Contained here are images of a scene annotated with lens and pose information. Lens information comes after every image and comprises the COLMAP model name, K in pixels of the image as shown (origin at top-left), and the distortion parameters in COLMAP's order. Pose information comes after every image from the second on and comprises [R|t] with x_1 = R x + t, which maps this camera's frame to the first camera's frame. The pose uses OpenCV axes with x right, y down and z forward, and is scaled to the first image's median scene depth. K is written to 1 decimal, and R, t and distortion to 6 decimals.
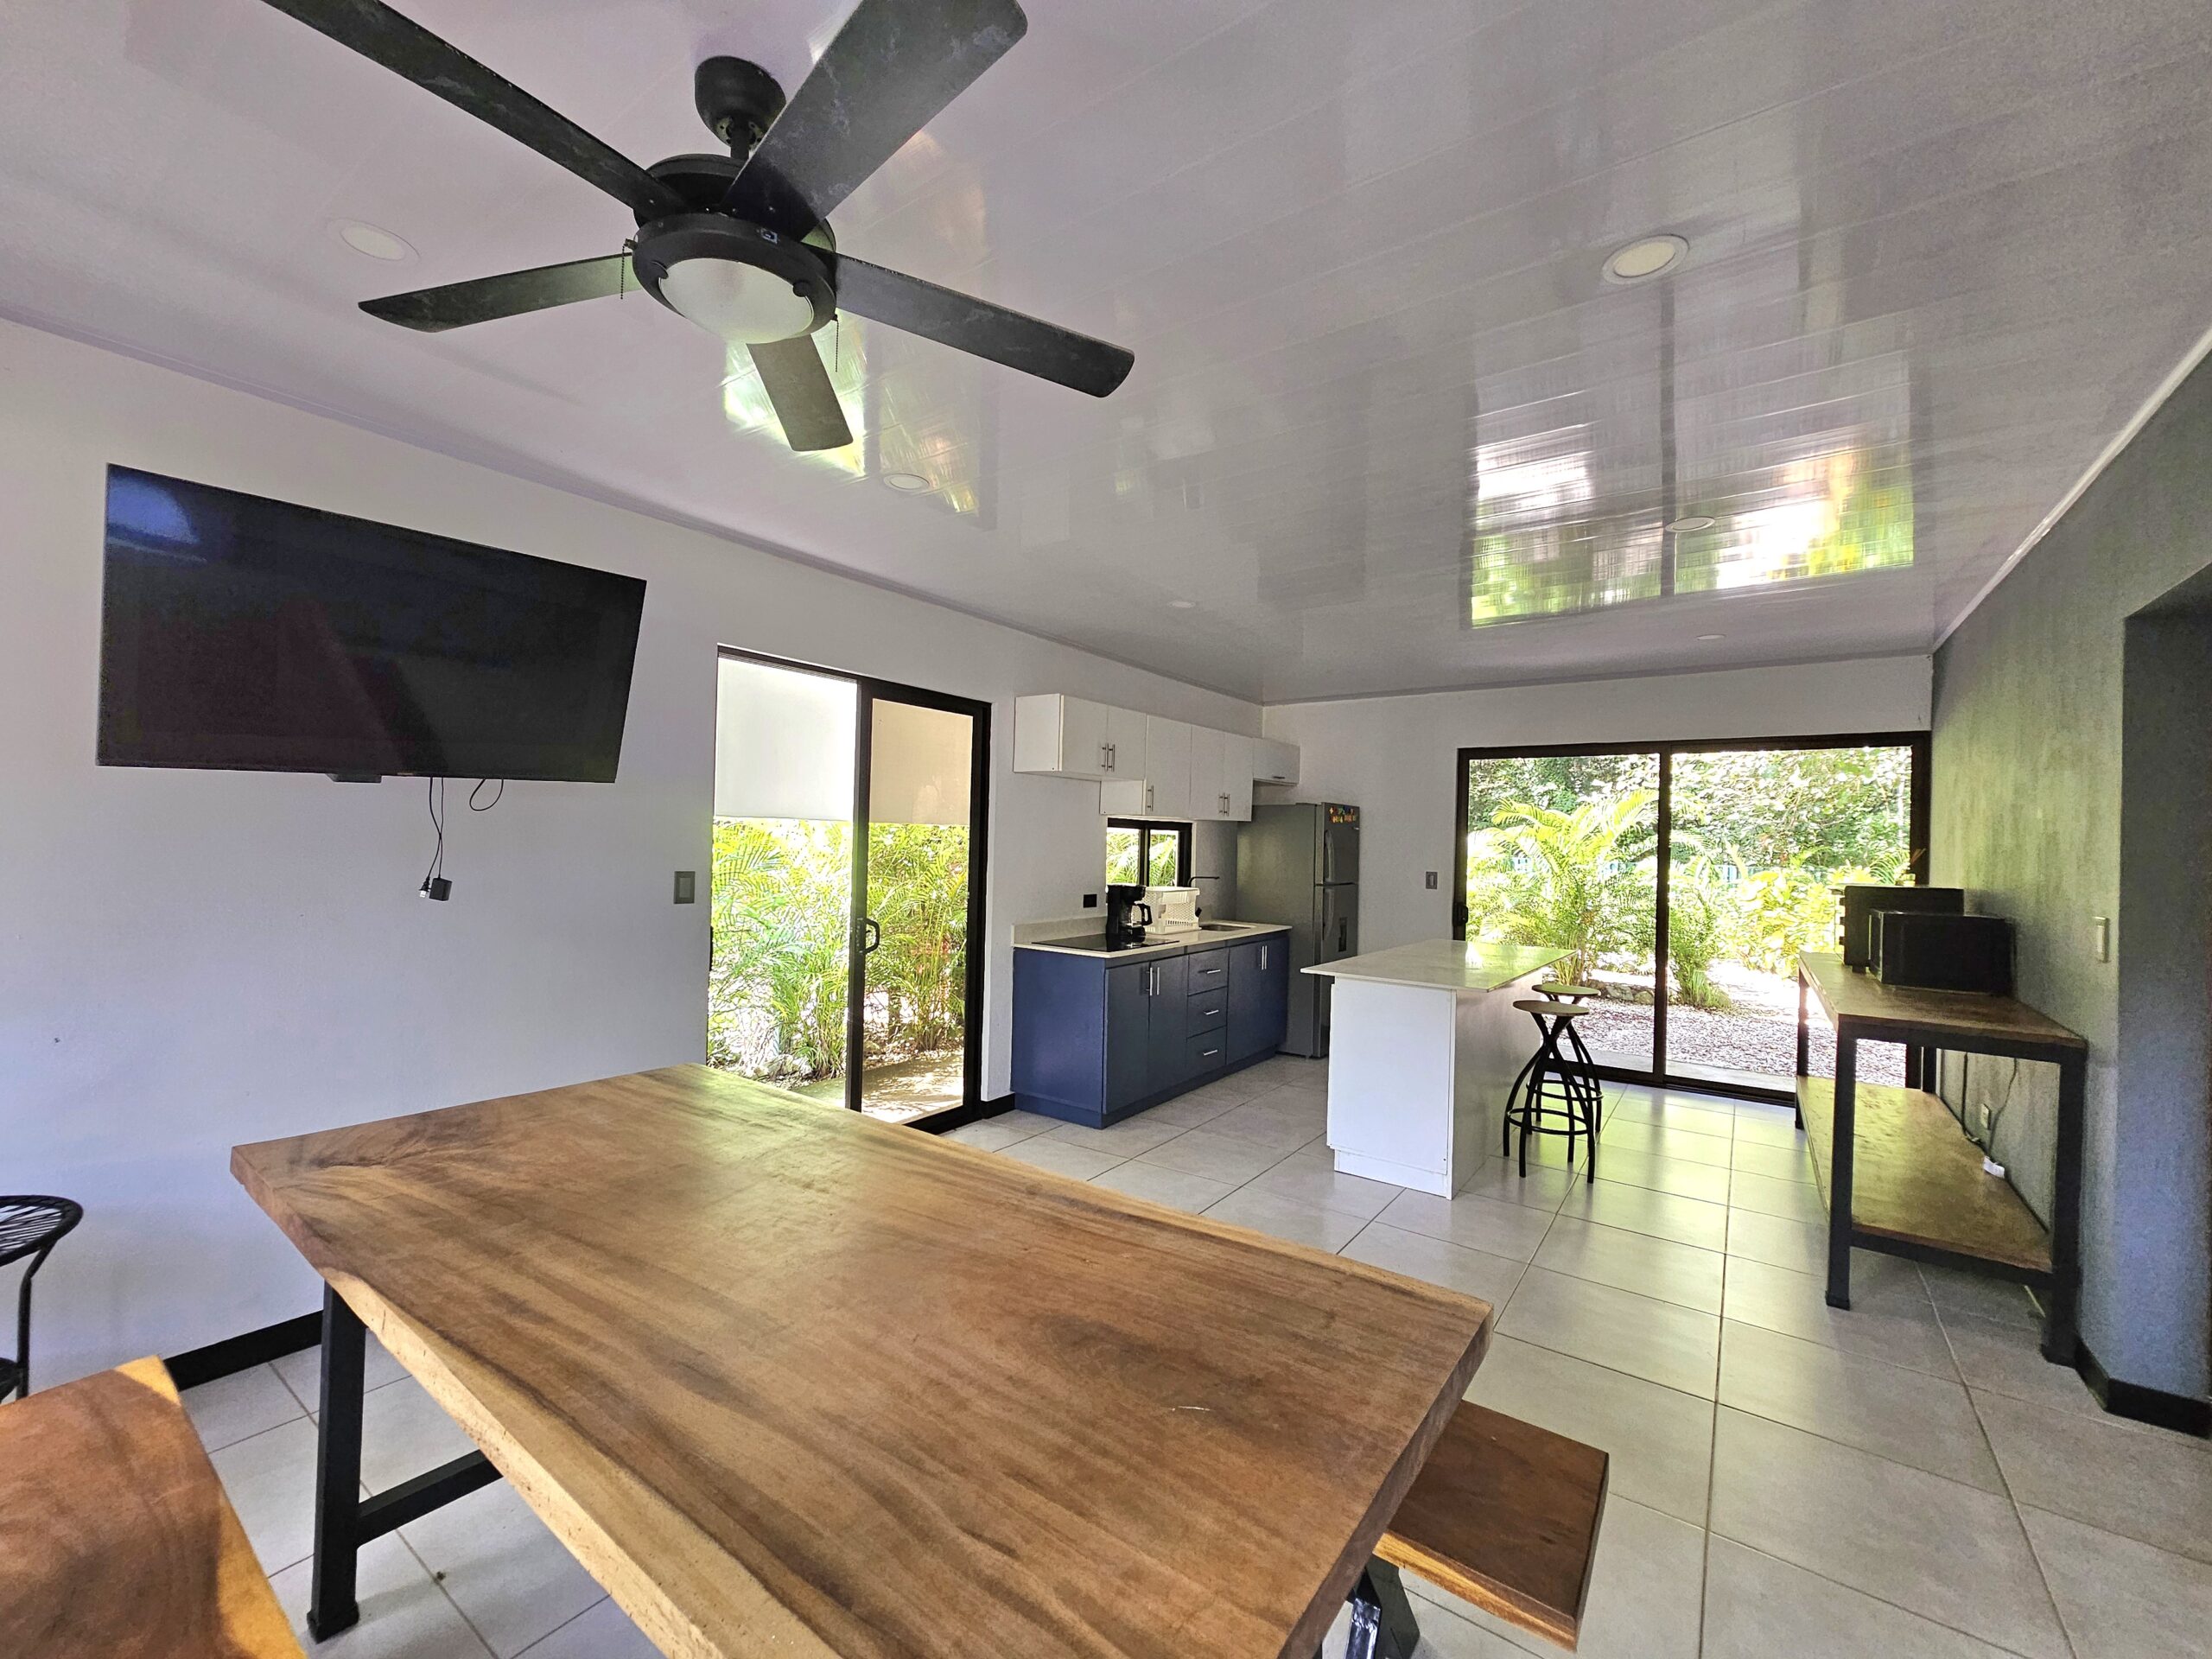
lens RADIAL K [[904.4, 0, 1100.1], [0, 904.4, 840.4], [0, 0, 1]] dist [0.001514, 0.000320]
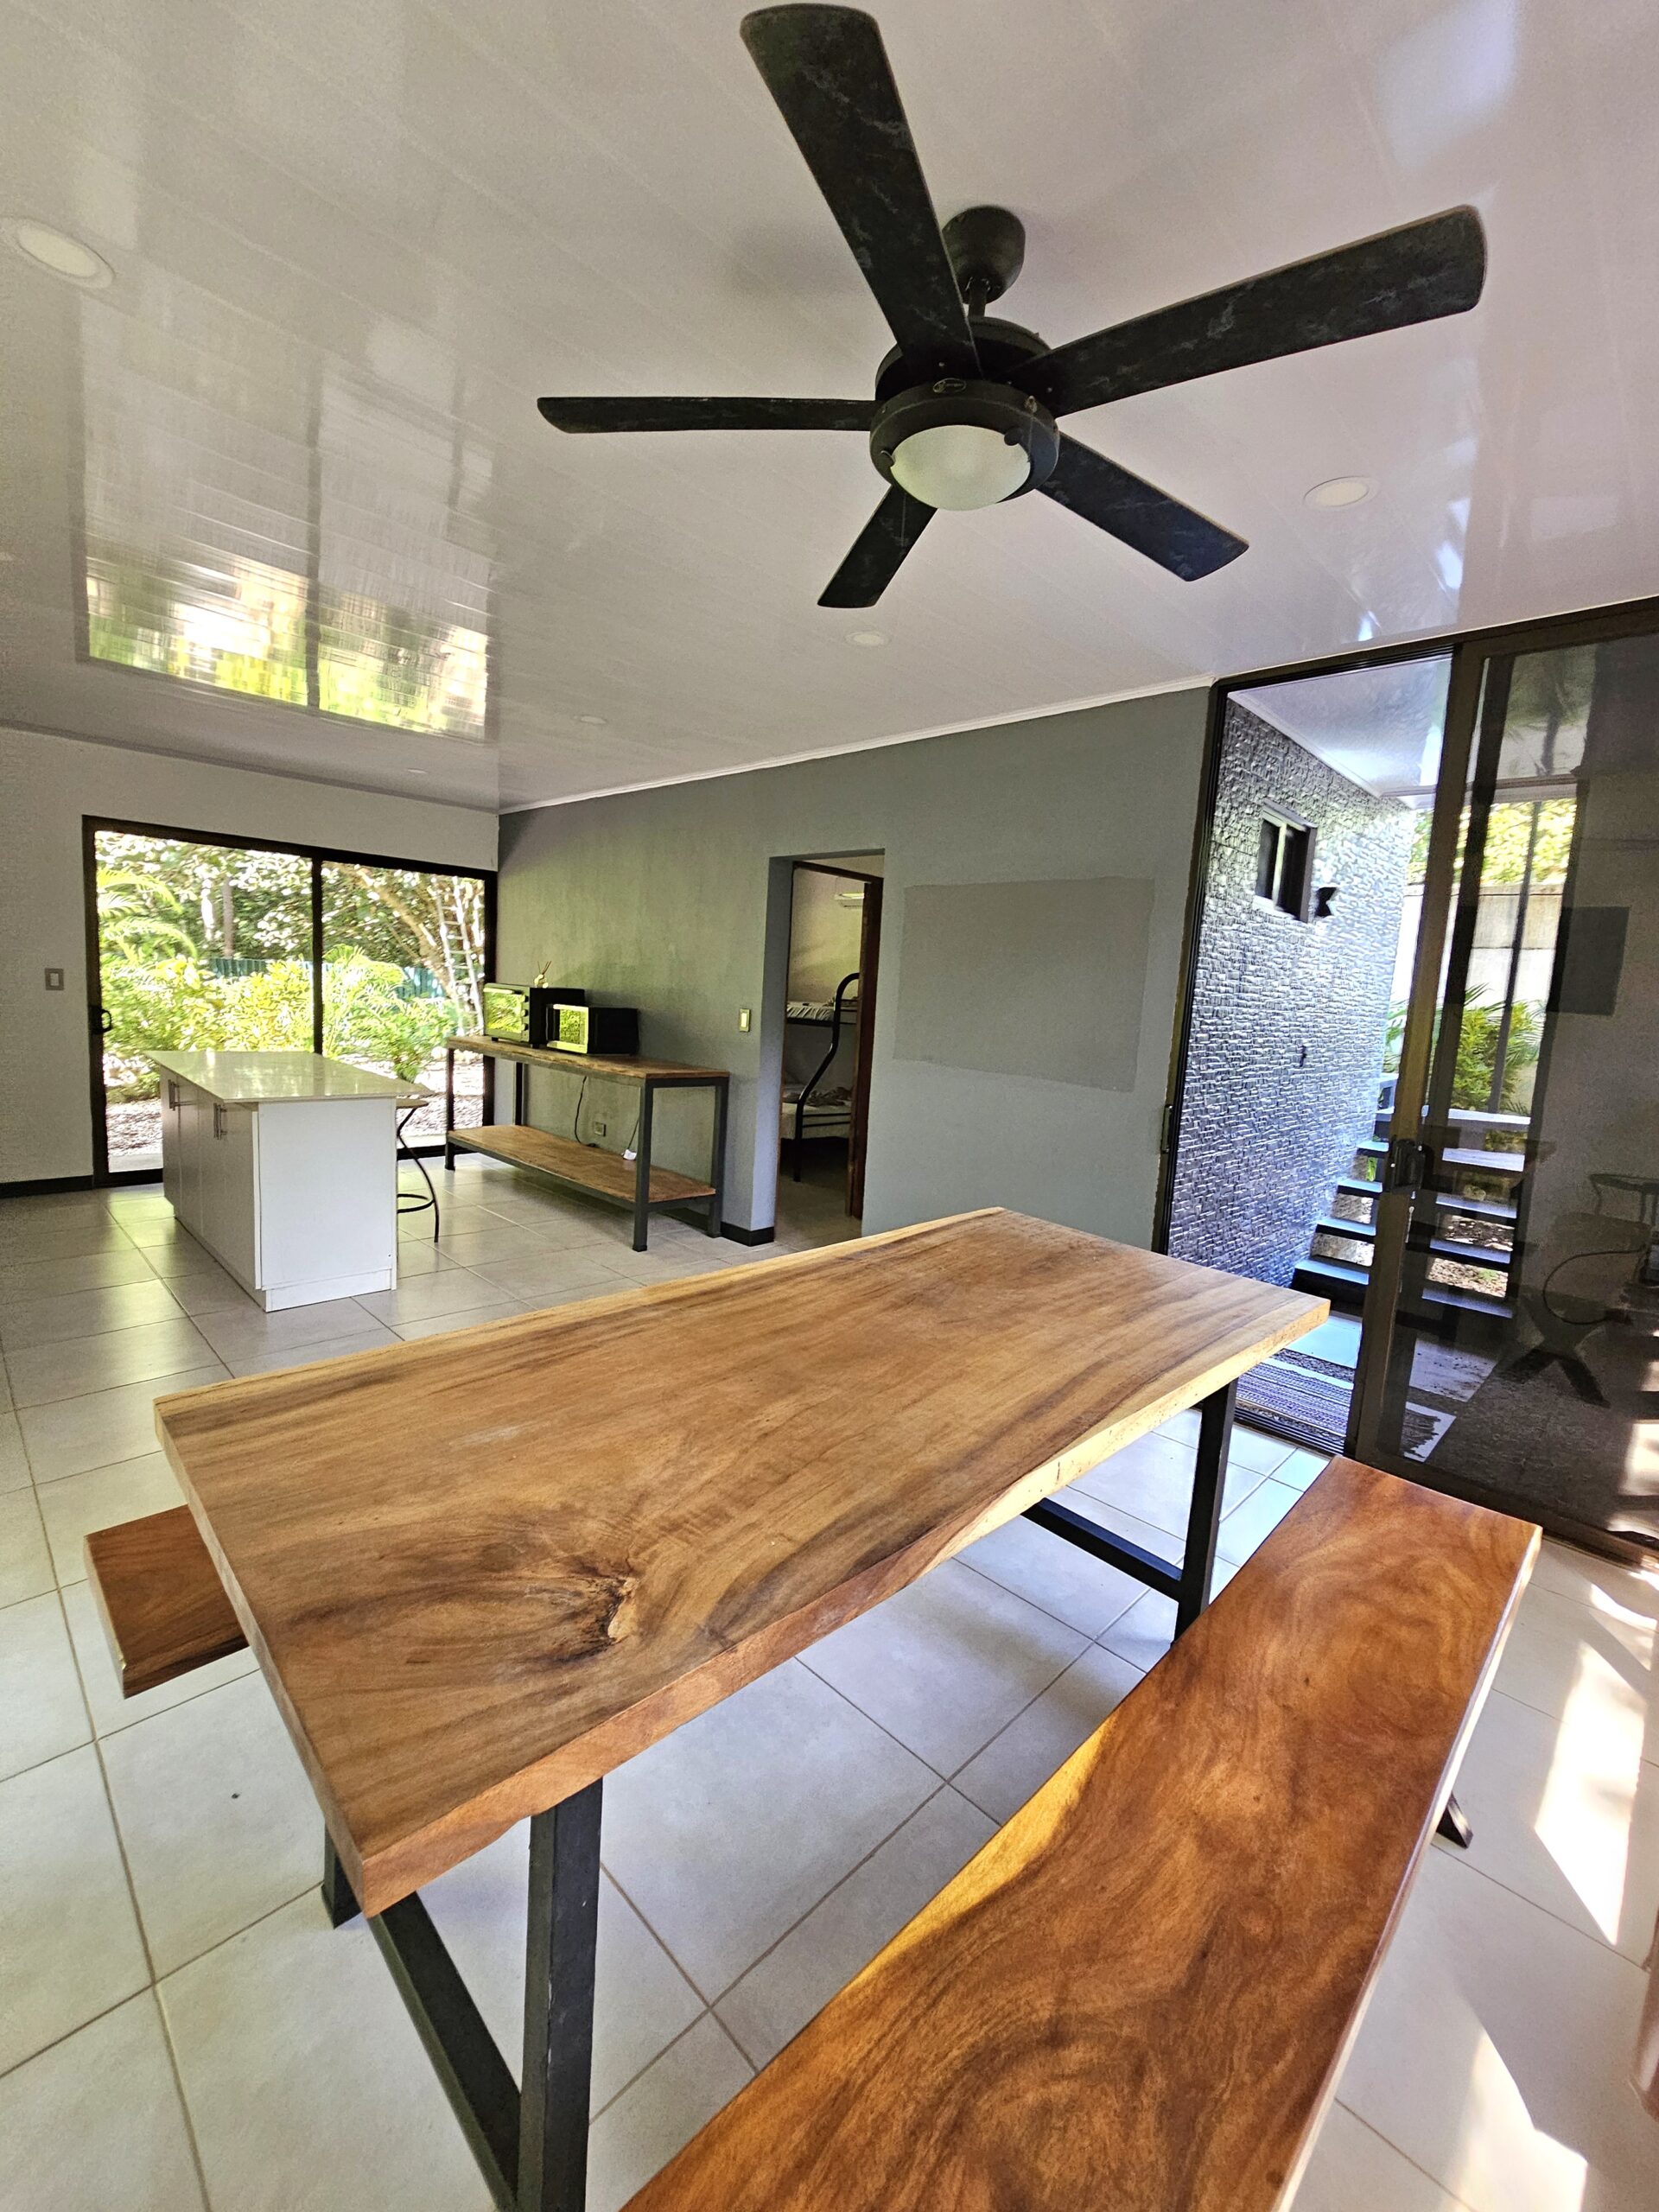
lens RADIAL K [[904.4, 0, 828.8], [0, 904.4, 1095.2], [0, 0, 1]] dist [0.001514, 0.000320]
pose [[0.159274, -0.136775, 0.977714, -0.883848], [-0.056616, 0.987461, 0.147361, -0.033326], [-0.985610, -0.078825, 0.149533, 0.546084]]
